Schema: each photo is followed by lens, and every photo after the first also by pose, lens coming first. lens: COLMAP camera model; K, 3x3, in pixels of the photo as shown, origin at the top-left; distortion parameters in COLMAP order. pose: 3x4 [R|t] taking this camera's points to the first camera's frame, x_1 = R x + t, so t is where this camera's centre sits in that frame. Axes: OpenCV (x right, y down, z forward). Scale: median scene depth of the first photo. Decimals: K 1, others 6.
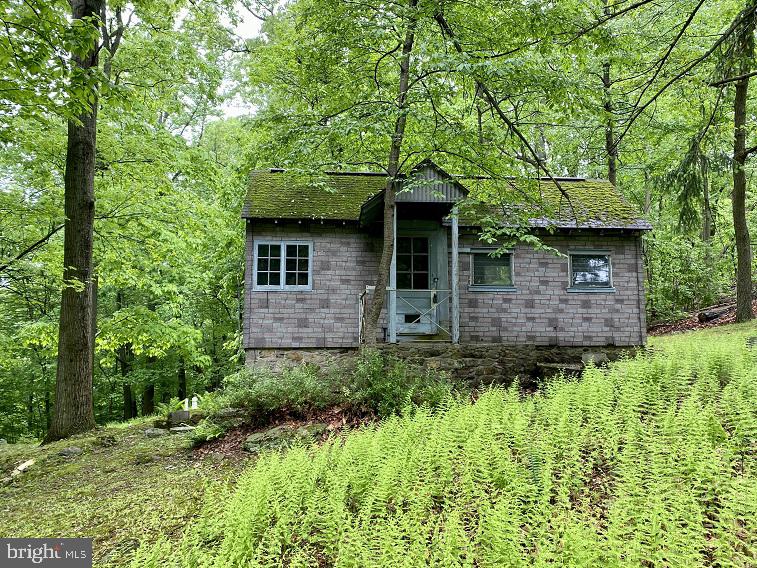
lens RADIAL K [[568.8, 0, 380.5], [0, 568.8, 285.1], [0, 0, 1]] dist [-0.001623, -0.000079]
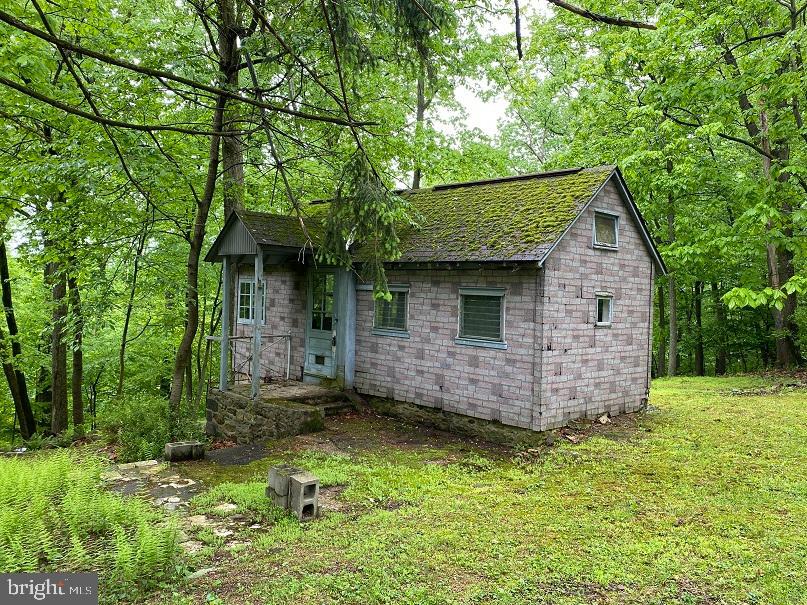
lens RADIAL K [[633.5, 0, 404.6], [0, 633.5, 296.2], [0, 0, 1]] dist [-0.003118, -0.007458]
pose [[0.656055, 0.027606, -0.754208, 0.931670], [0.061275, 0.994083, 0.089686, -0.133233], [0.752222, -0.105054, 0.650482, 0.396465]]
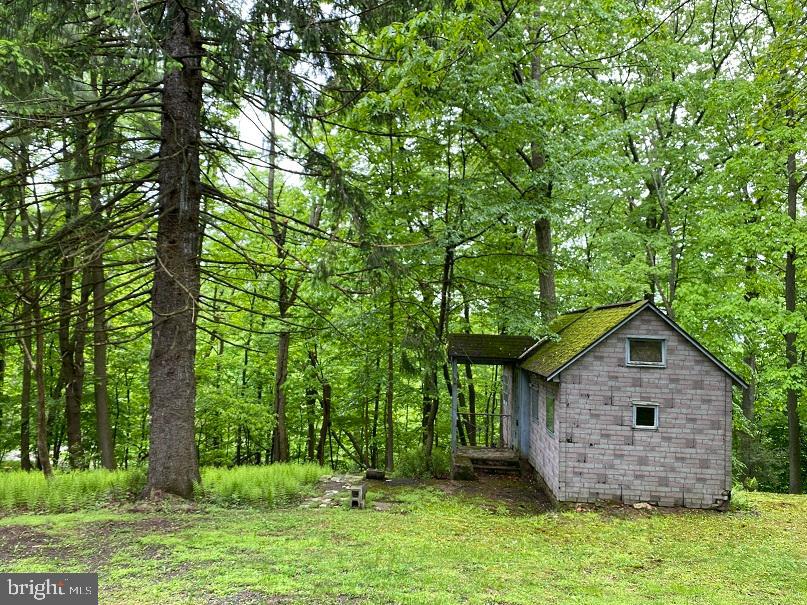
lens RADIAL K [[633.5, 0, 403.2], [0, 633.5, 303.6], [0, 0, 1]] dist [-0.003118, -0.007458]
pose [[-0.095833, -0.053378, -0.993965, 1.567901], [0.088313, 0.994167, -0.061904, -0.178890], [0.991472, -0.093712, -0.090560, 0.867556]]
